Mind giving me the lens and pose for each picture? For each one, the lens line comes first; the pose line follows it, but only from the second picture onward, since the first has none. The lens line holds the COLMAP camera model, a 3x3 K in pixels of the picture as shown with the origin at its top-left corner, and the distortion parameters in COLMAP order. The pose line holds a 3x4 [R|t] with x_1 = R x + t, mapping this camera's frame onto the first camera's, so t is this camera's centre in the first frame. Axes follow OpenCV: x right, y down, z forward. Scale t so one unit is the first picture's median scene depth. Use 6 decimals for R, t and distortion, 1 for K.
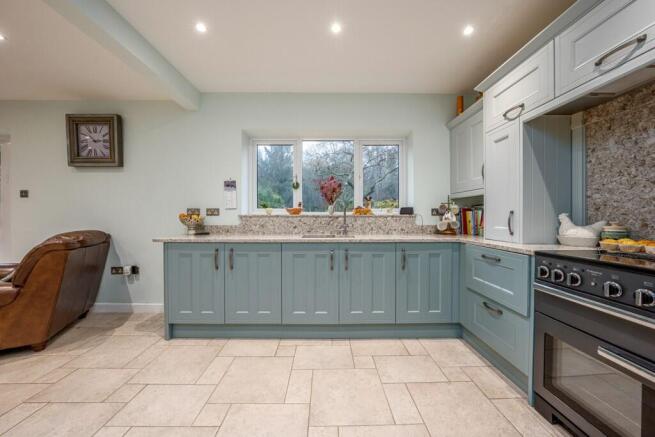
lens RADIAL K [[232.1, 0, 327.5], [0, 232.1, 218.5], [0, 0, 1]] dist [-0.011369, -0.000038]
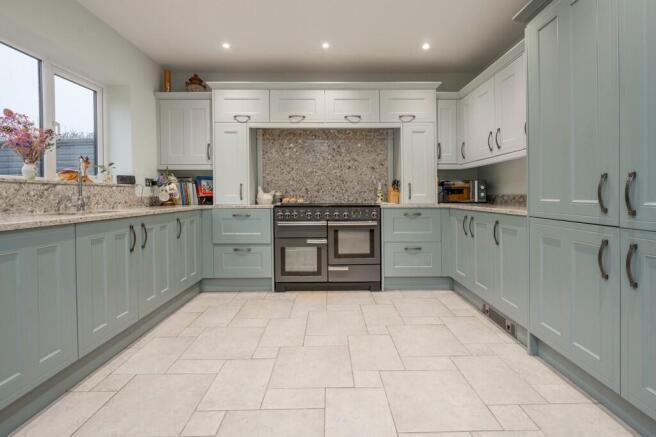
lens RADIAL K [[314.8, 0, 329.5], [0, 314.8, 194.4], [0, 0, 1]] dist [-0.000203, -0.000008]
pose [[0.004190, 0.003239, 0.999986, -1.157008], [0.013309, 0.999906, -0.003294, 0.048516], [-0.999903, 0.013323, 0.004146, 0.396902]]
